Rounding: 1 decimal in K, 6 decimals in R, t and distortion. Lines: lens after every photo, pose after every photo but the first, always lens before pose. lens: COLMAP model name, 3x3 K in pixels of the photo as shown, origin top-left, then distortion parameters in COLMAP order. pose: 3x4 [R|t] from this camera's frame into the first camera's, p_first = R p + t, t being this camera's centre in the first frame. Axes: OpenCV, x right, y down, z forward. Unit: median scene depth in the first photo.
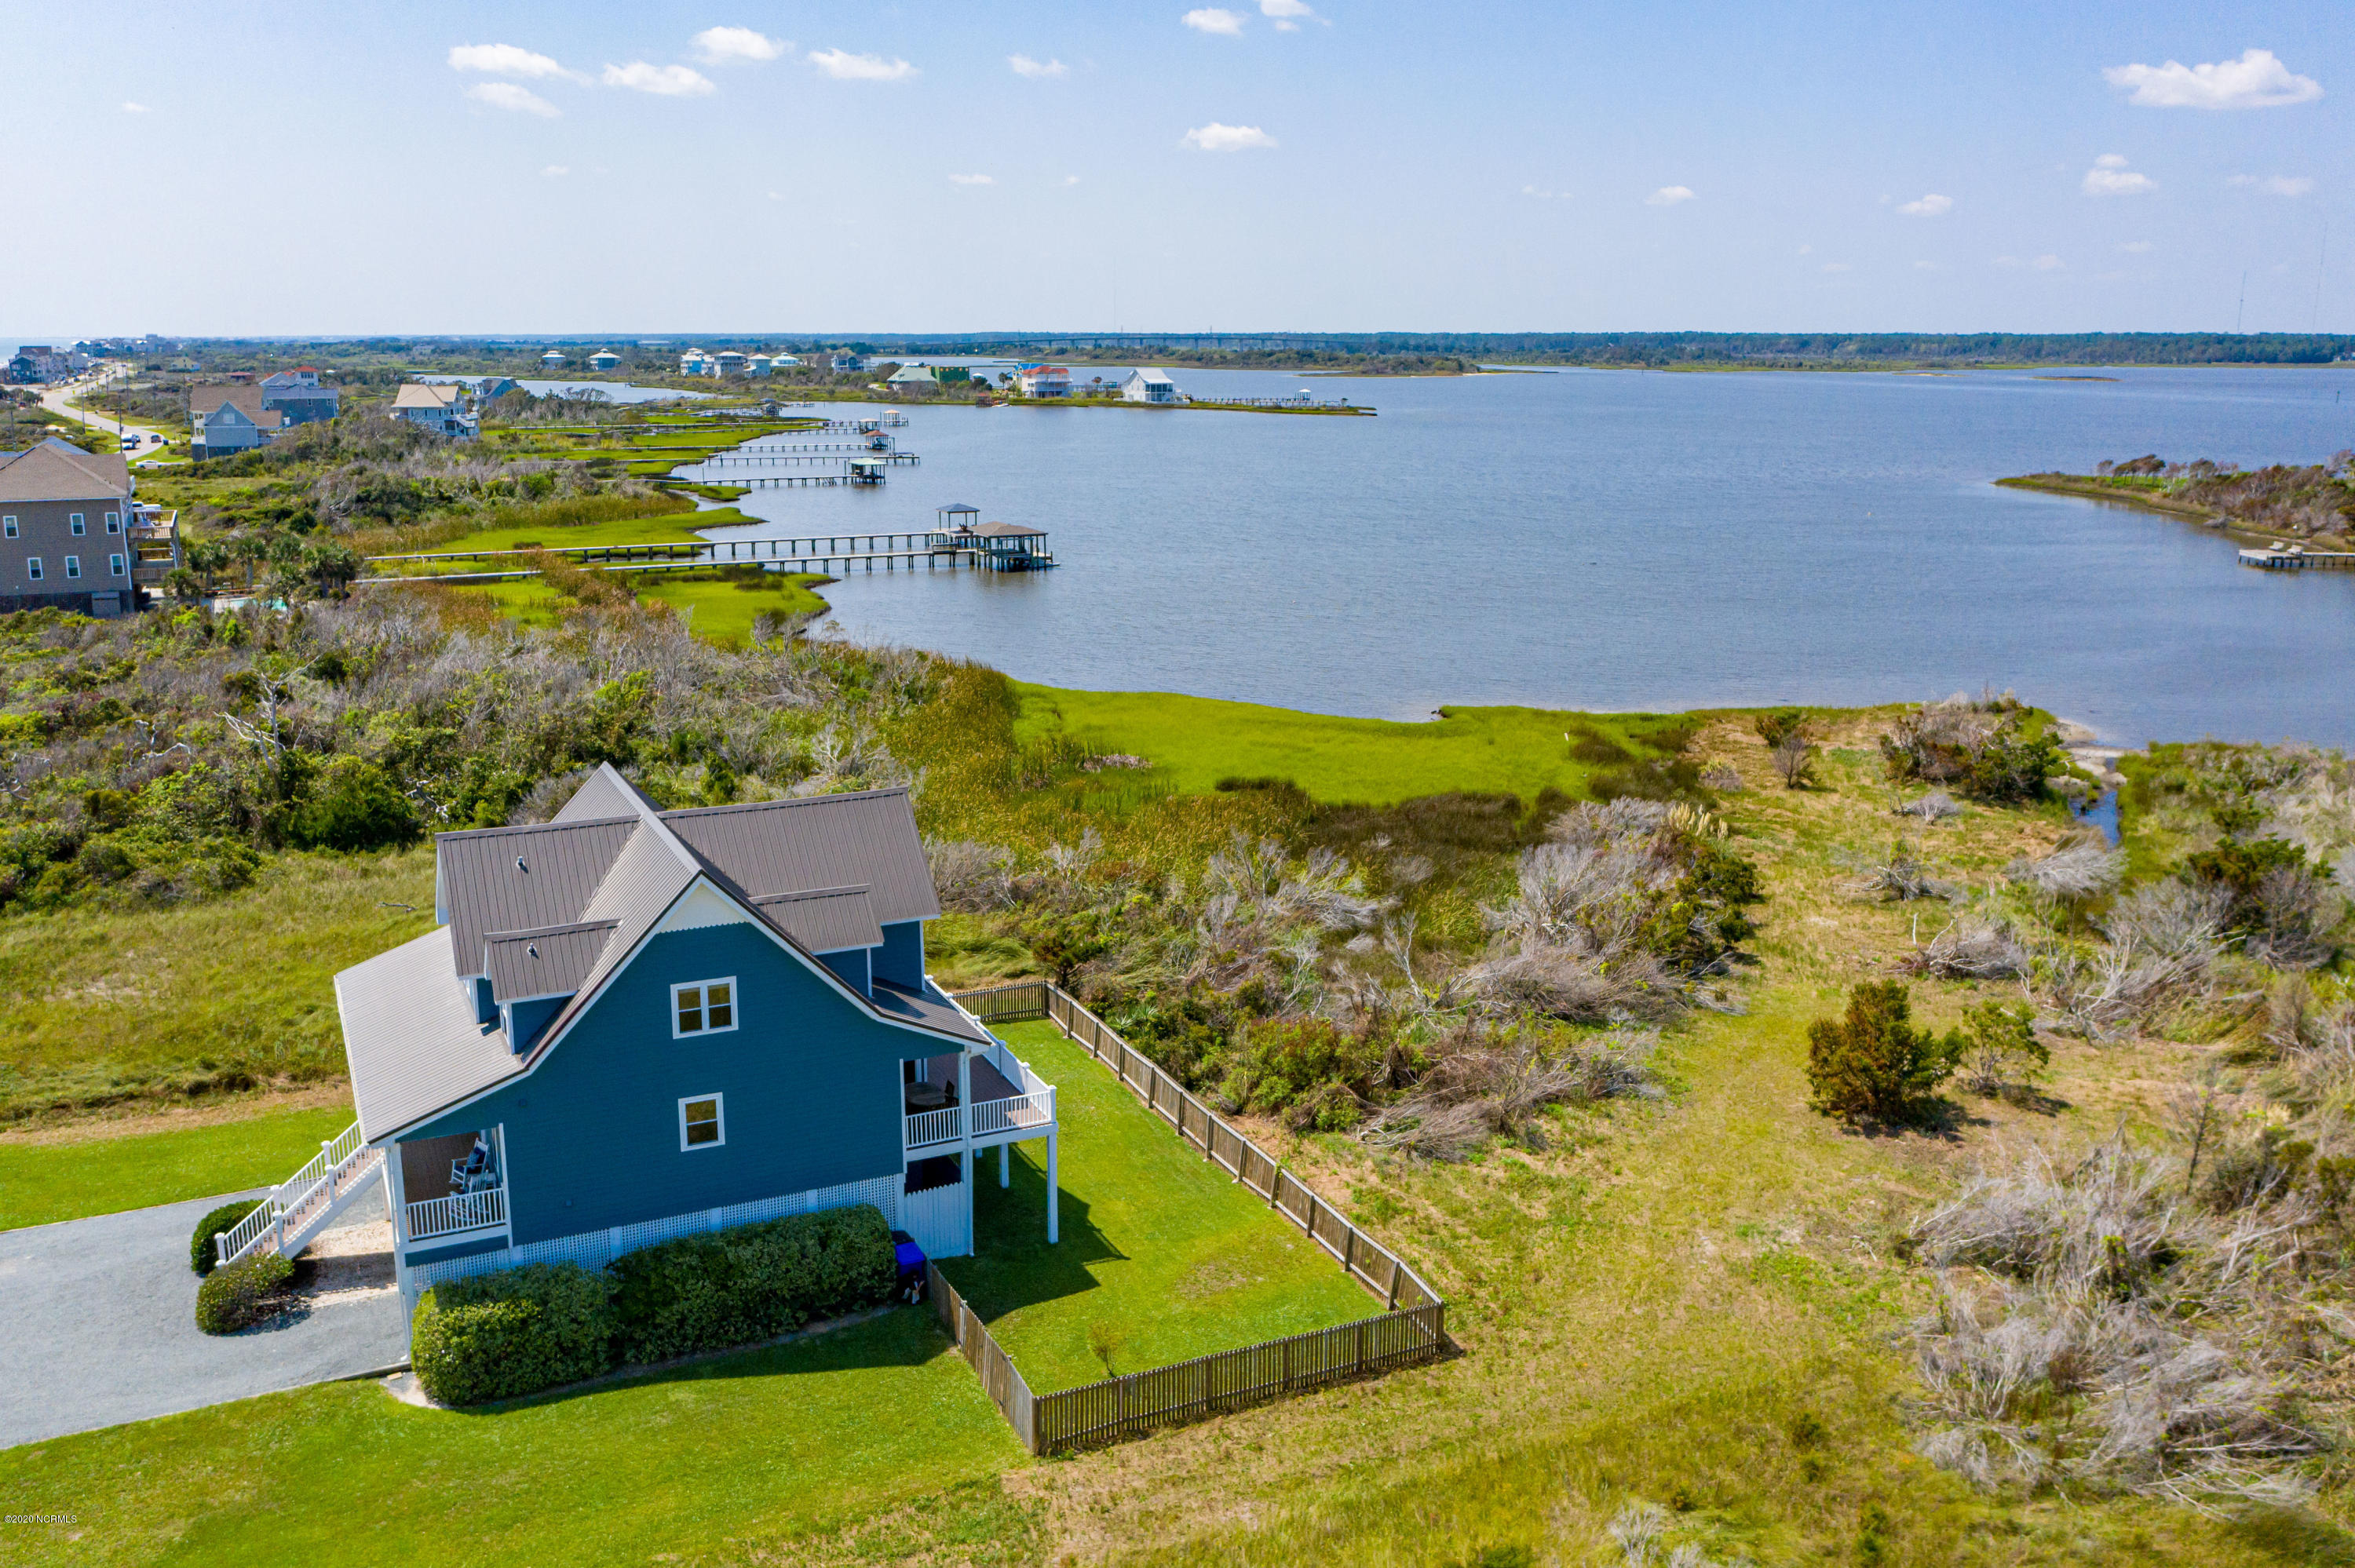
lens RADIAL K [[1965.6, 0, 1177.5], [0, 1965.6, 784.0], [0, 0, 1]] dist [-0.014366, 0.011825]
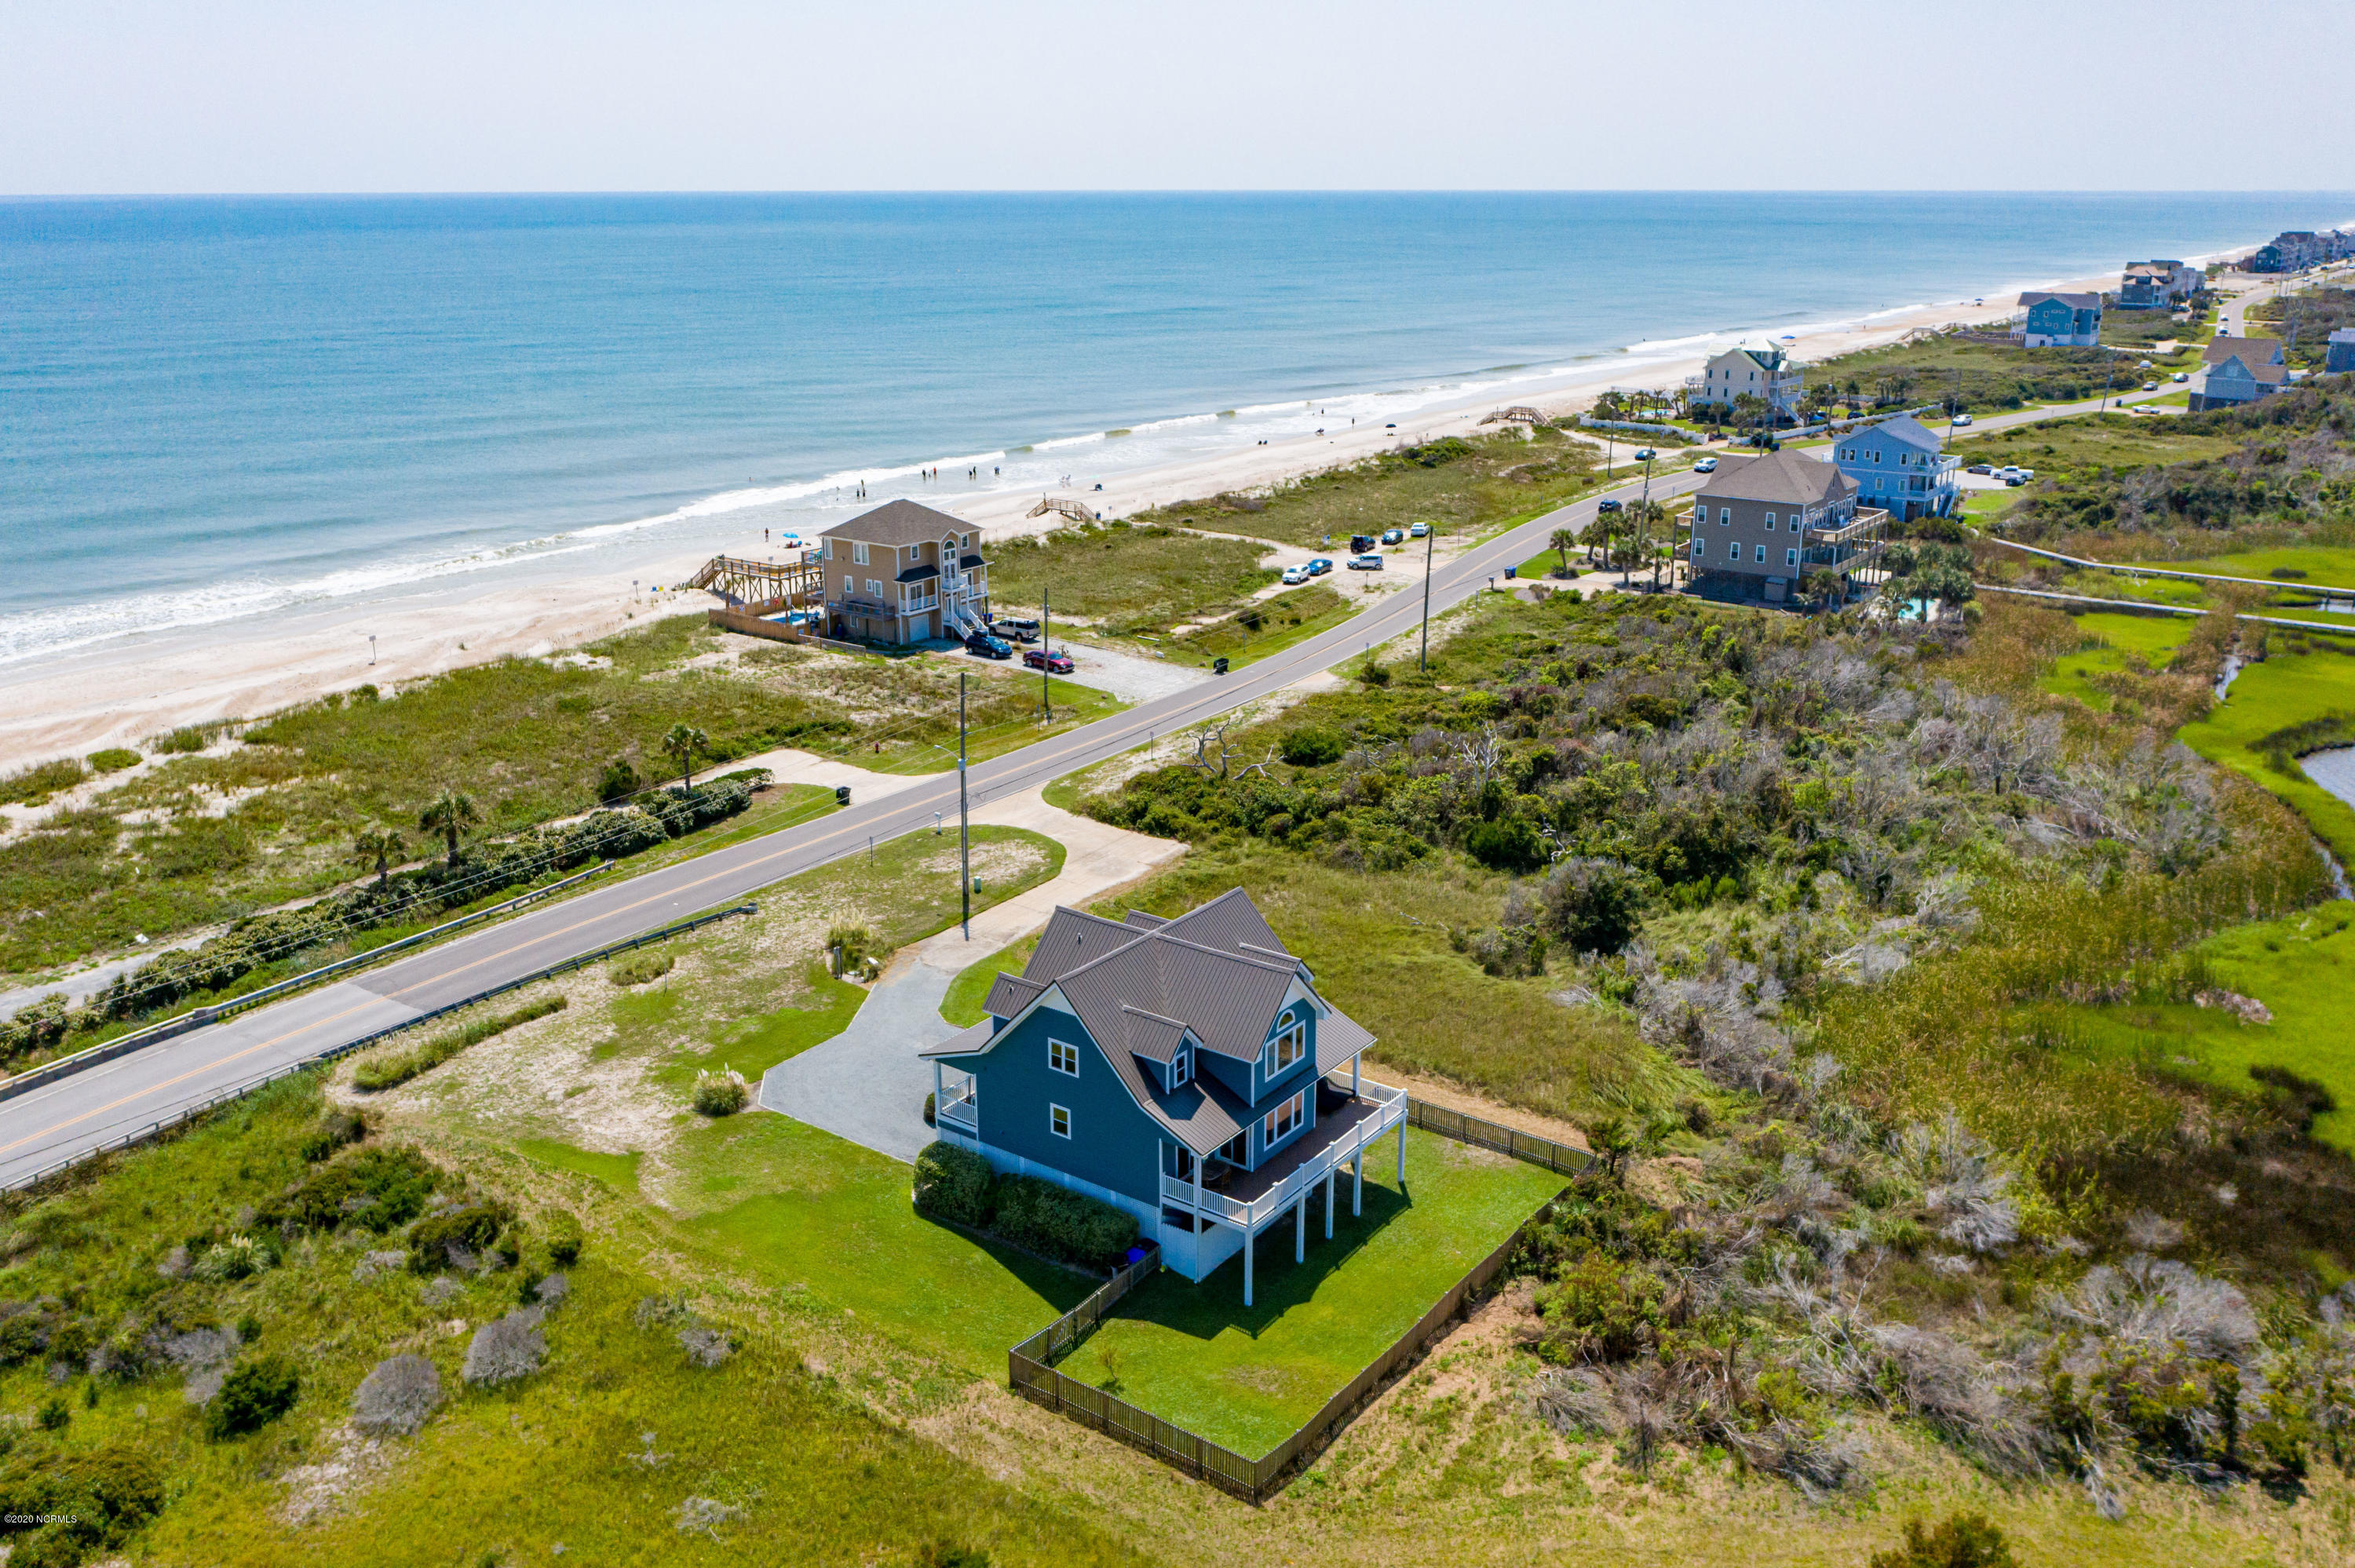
lens RADIAL K [[1922.7, 0, 1177.5], [0, 1922.7, 784.0], [0, 0, 1]] dist [0.004198, 0.003582]
pose [[0.476440, 0.262967, -0.838960, 0.246779], [-0.197743, 0.961825, 0.189181, -0.096964], [0.856681, 0.075765, 0.510252, 0.050490]]
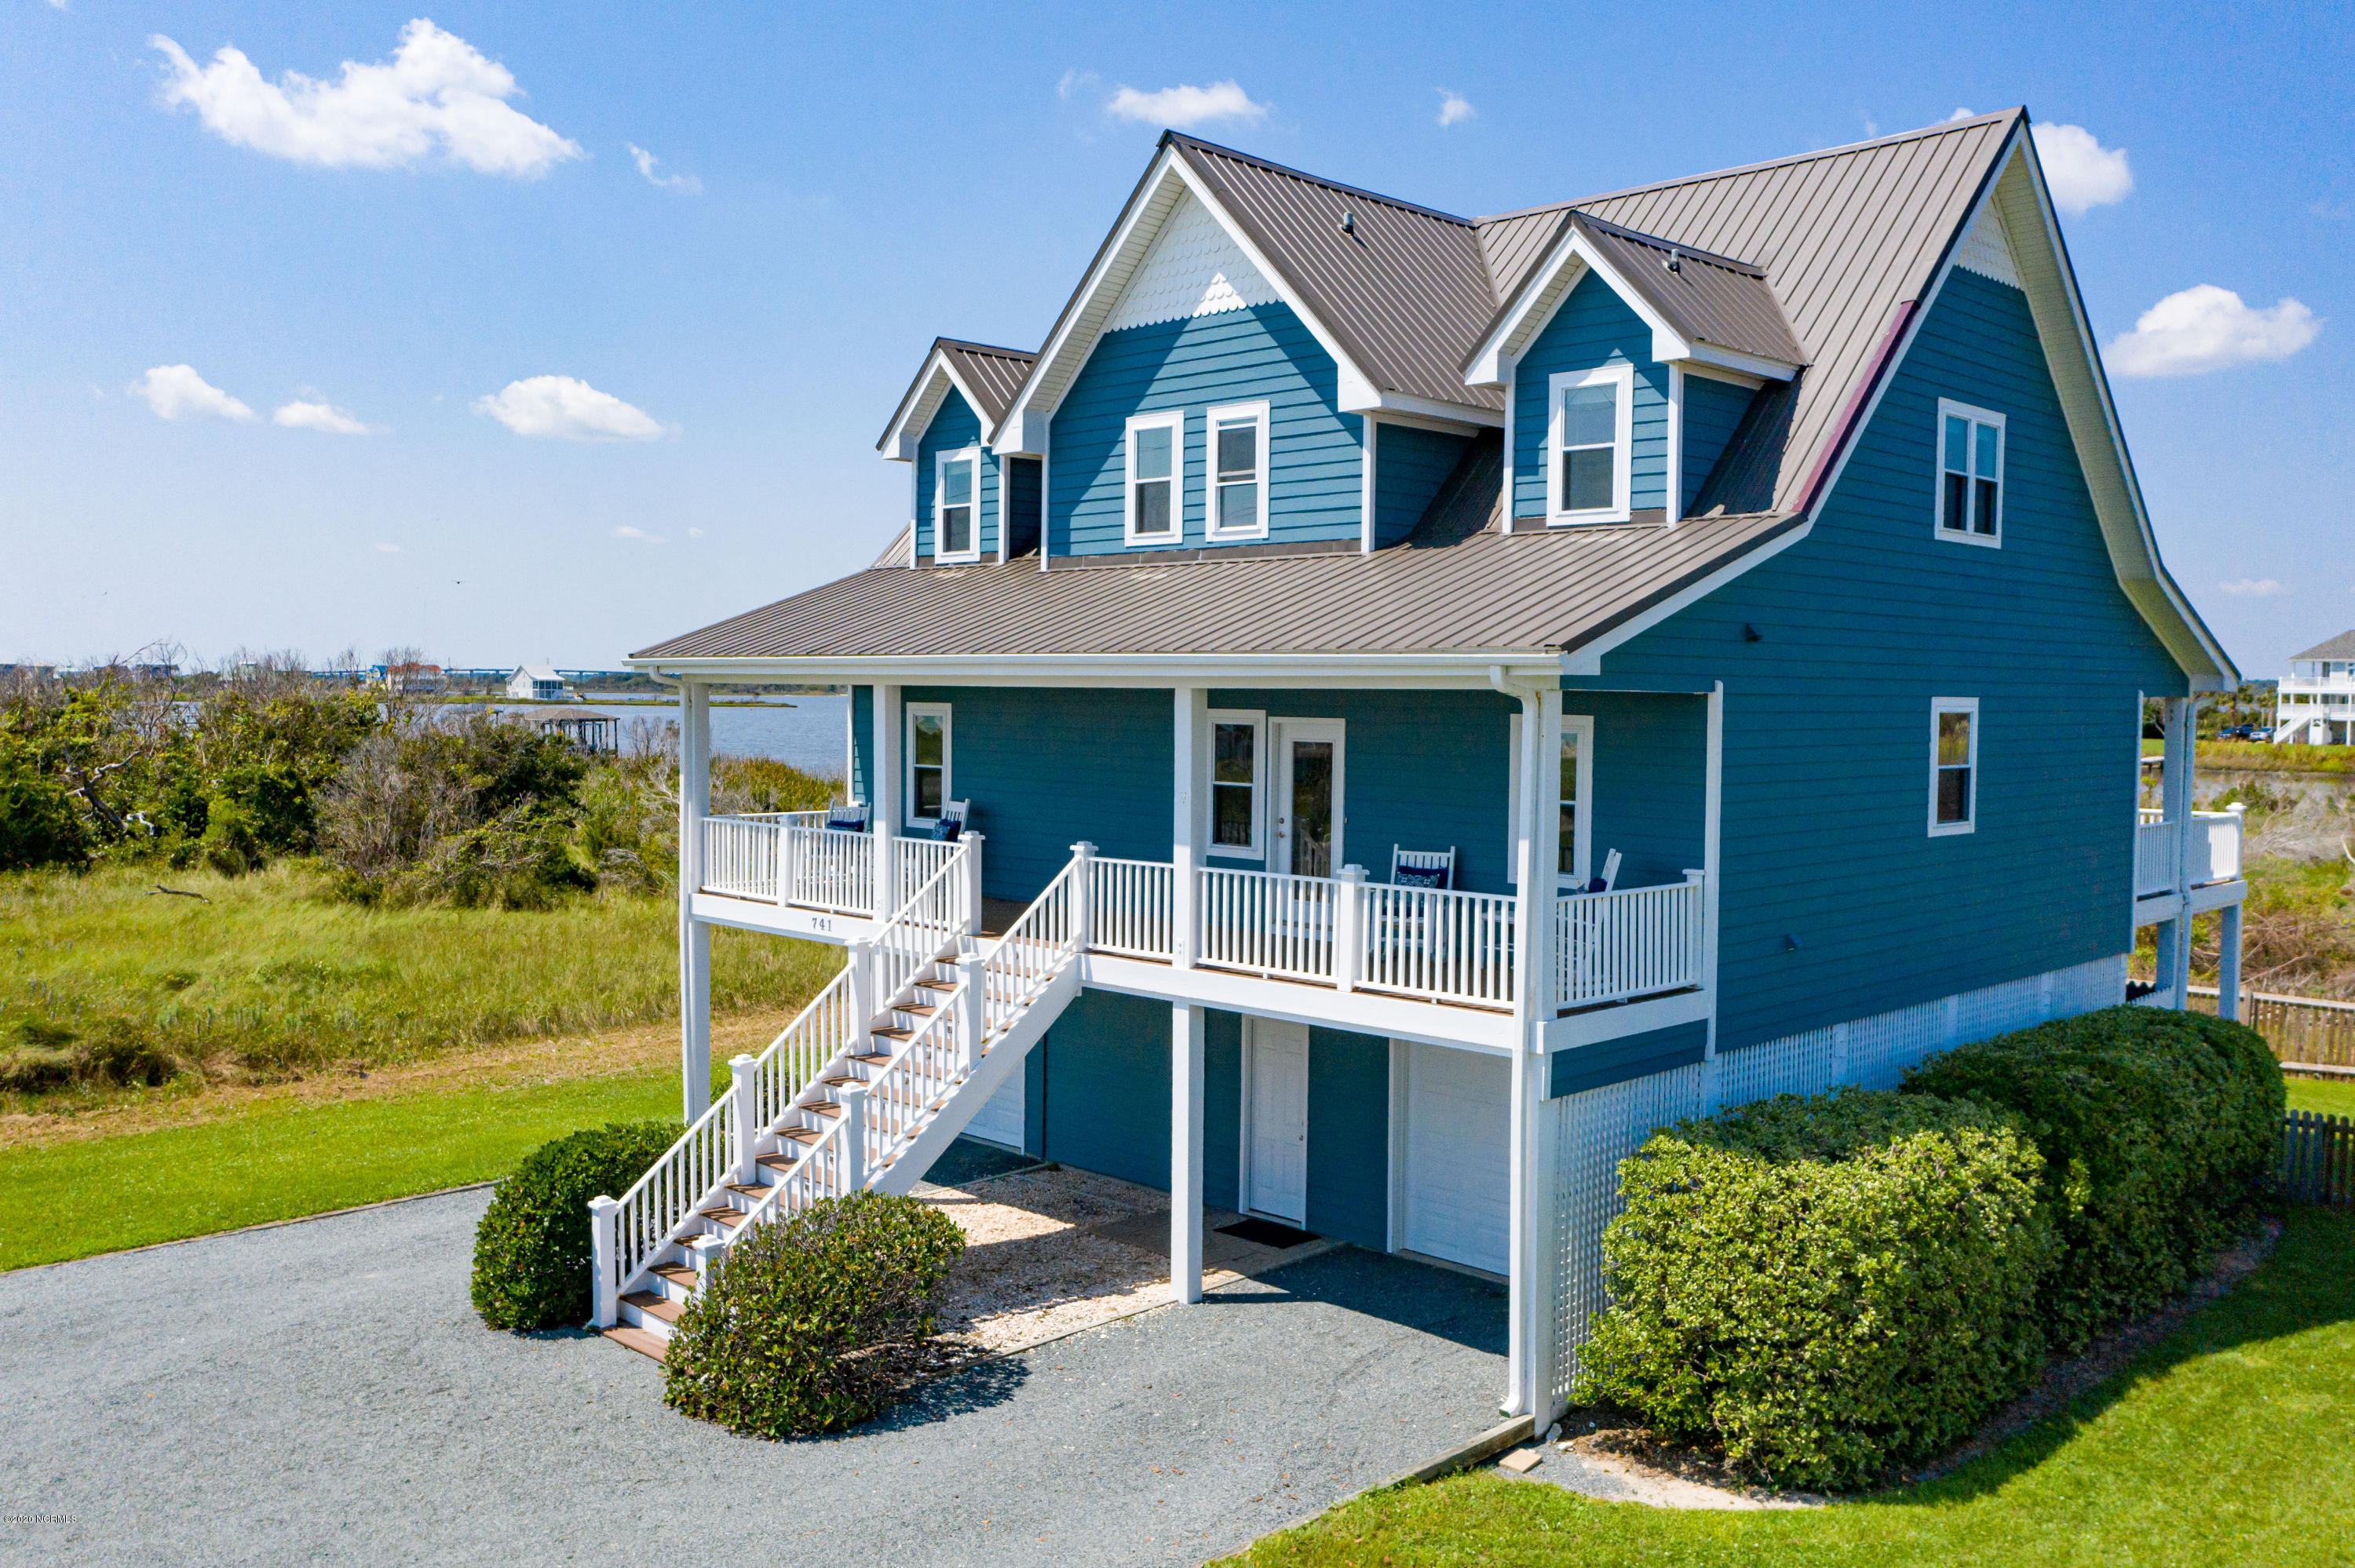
lens RADIAL K [[1965.6, 0, 1177.5], [0, 1965.6, 784.0], [0, 0, 1]] dist [-0.014366, 0.011825]
pose [[0.942629, -0.009238, 0.333715, -0.118462], [0.067706, 0.984134, -0.164002, 0.051724], [-0.326905, 0.177188, 0.928298, 0.149819]]
